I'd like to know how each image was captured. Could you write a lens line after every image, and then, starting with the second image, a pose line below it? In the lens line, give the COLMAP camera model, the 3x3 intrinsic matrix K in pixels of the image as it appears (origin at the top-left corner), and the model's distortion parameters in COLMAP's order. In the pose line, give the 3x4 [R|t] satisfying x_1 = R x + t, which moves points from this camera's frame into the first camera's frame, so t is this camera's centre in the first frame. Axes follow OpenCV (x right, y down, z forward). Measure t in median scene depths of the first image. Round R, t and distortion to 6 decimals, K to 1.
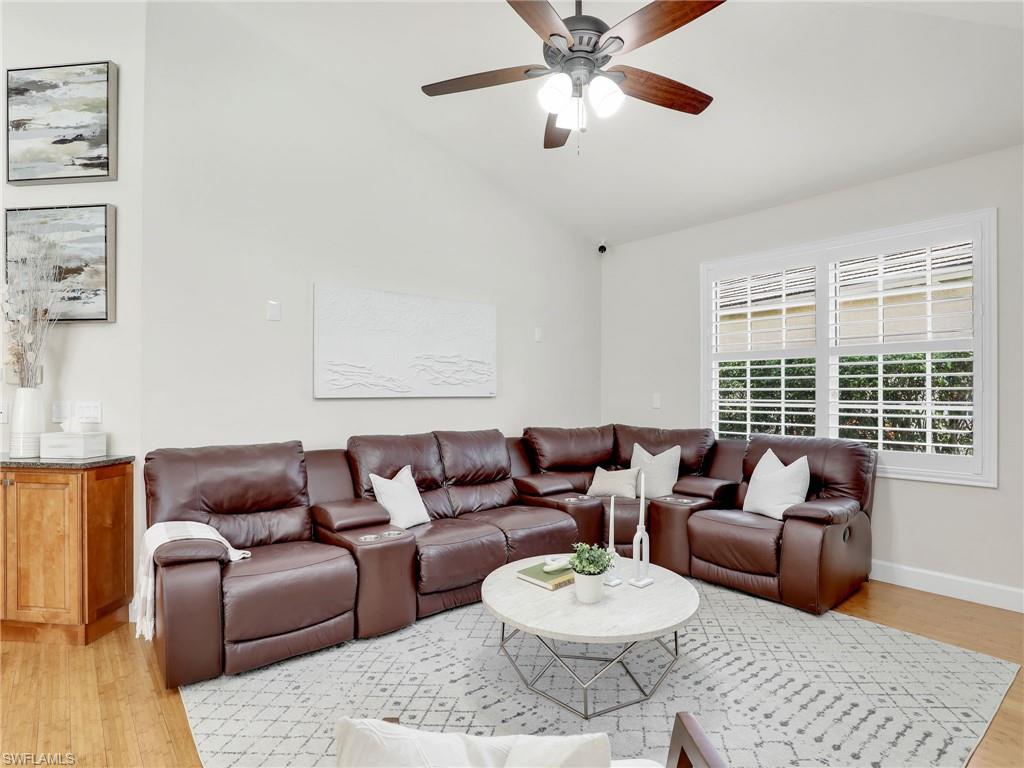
lens RADIAL K [[542.2, 0, 495.1], [0, 542.2, 389.8], [0, 0, 1]] dist [-0.021563, 0.000552]
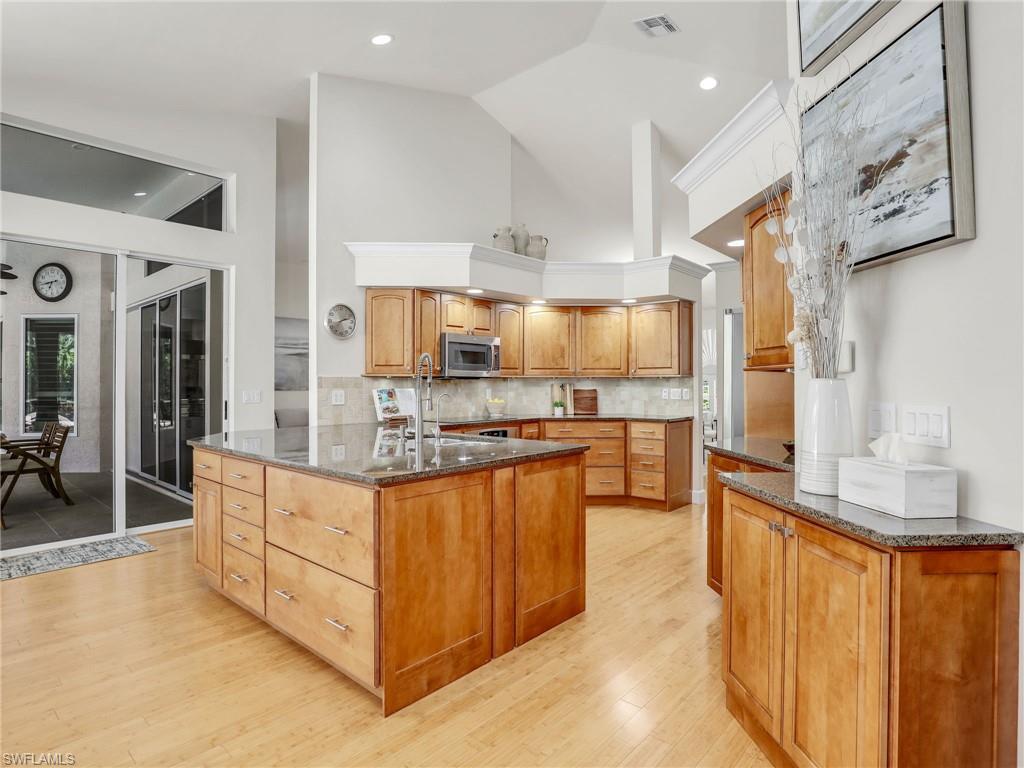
lens RADIAL K [[543.4, 0, 482.8], [0, 543.4, 379.3], [0, 0, 1]] dist [-0.027891, 0.001305]
pose [[0.115193, -0.008759, -0.993305, -0.301611], [0.006157, 0.999948, -0.008104, -0.001283], [0.993324, -0.005182, 0.115241, 0.524840]]
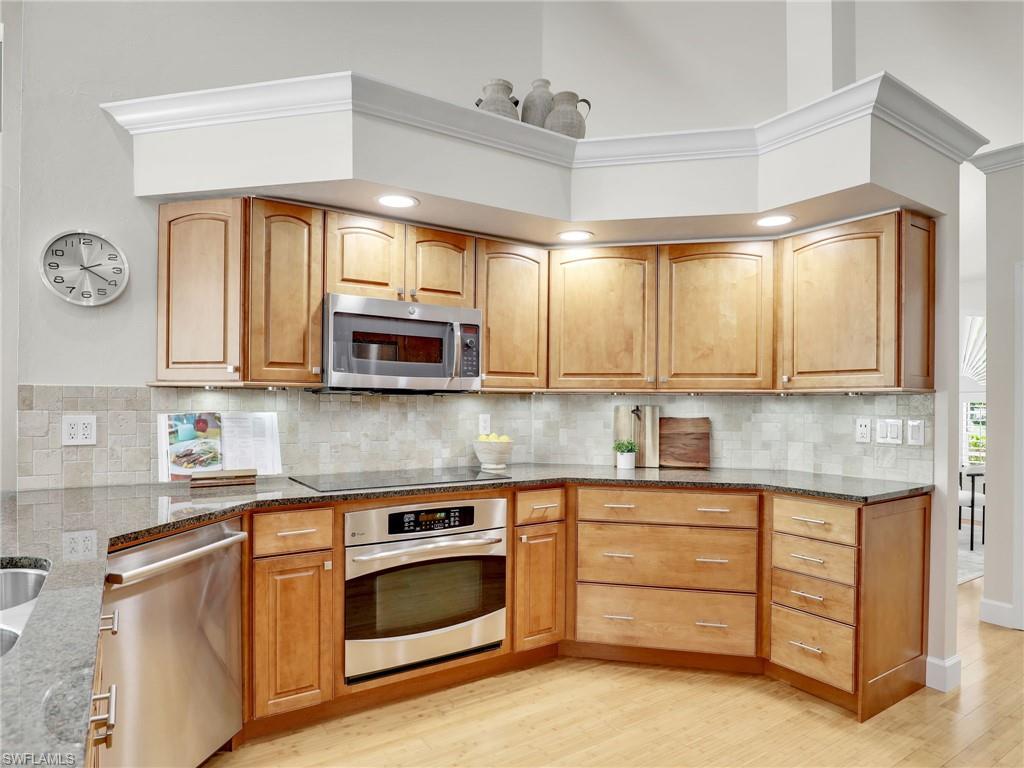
lens RADIAL K [[584.8, 0, 511.6], [0, 584.8, 405.4], [0, 0, 1]] dist [-0.021273, 0.000000]
pose [[-0.125944, 0.000788, -0.992037, -1.197217], [-0.003562, 0.999993, 0.001247, -0.000363], [0.992031, 0.003691, -0.125940, 0.974150]]
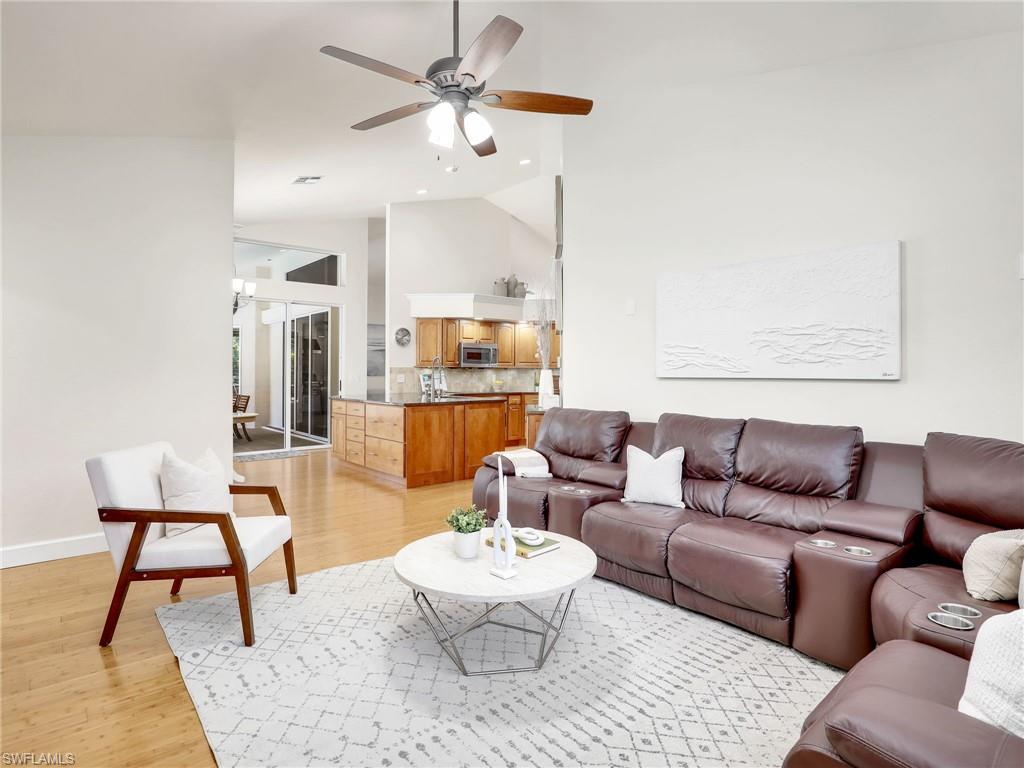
lens RADIAL K [[545.2, 0, 508.7], [0, 545.2, 379.4], [0, 0, 1]] dist [-0.028928, 0.000098]
pose [[0.009713, 0.011718, -0.999884, 1.010562], [-0.000009, 0.999931, 0.011719, 0.007226], [0.999953, -0.000105, 0.009712, 0.837961]]
